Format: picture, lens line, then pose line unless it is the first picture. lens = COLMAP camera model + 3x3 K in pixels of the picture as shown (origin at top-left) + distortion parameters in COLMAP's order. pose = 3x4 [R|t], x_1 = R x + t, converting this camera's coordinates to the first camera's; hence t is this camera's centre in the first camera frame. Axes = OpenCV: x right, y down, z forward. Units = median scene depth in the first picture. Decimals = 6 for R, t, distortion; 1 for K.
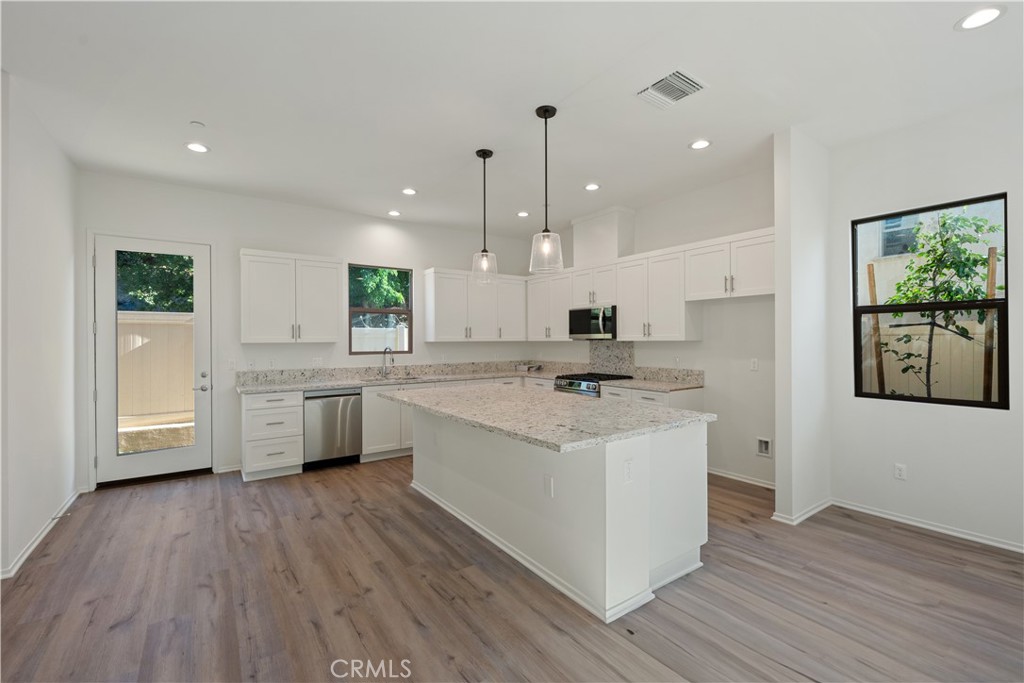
lens RADIAL K [[436.3, 0, 512.0], [0, 436.3, 341.5], [0, 0, 1]] dist [-0.000484, -0.000234]
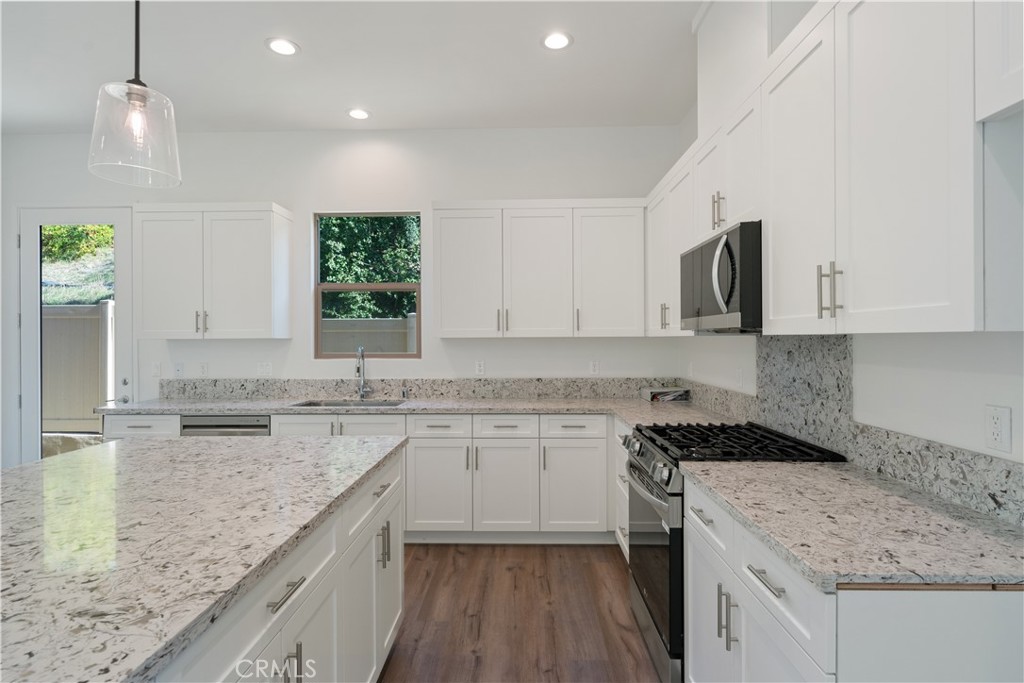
lens RADIAL K [[520.0, 0, 512.0], [0, 520.0, 341.5], [0, 0, 1]] dist [0.000741, 0.000081]
pose [[0.802907, 0.003852, -0.596092, 0.362771], [-0.001432, 0.999989, 0.004532, 0.002204], [0.596102, -0.002785, 0.802904, 0.688684]]
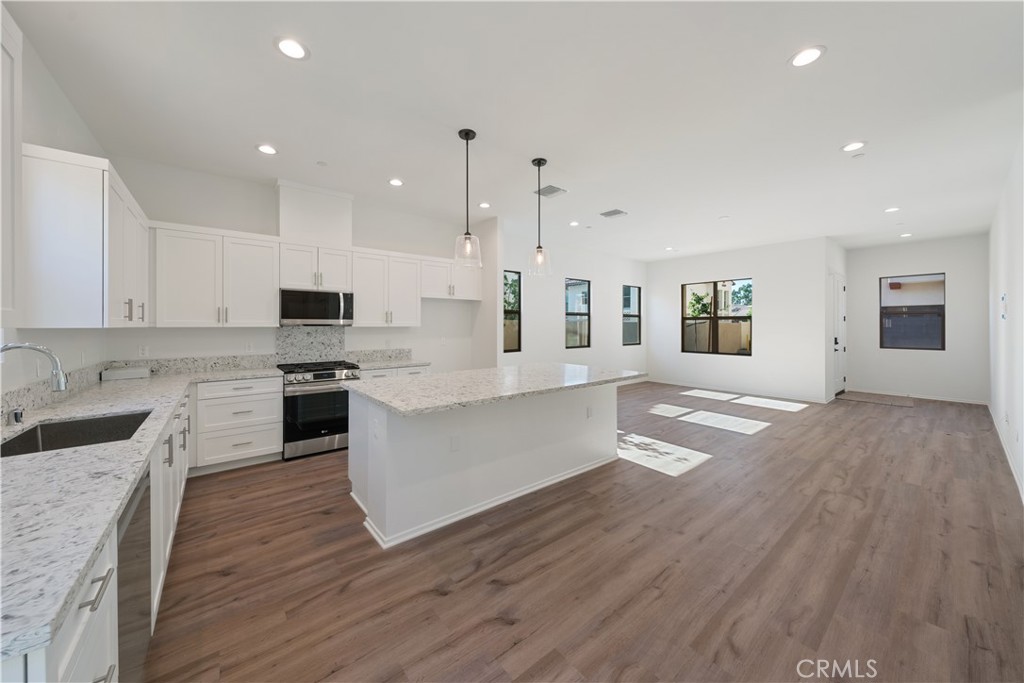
lens RADIAL K [[358.0, 0, 509.8], [0, 358.0, 328.8], [0, 0, 1]] dist [-0.000683, 0.000108]
pose [[-0.056596, -0.003866, 0.998390, -0.710555], [0.004660, 0.999981, 0.004137, 0.002095], [-0.998386, 0.004887, -0.056577, 0.775890]]
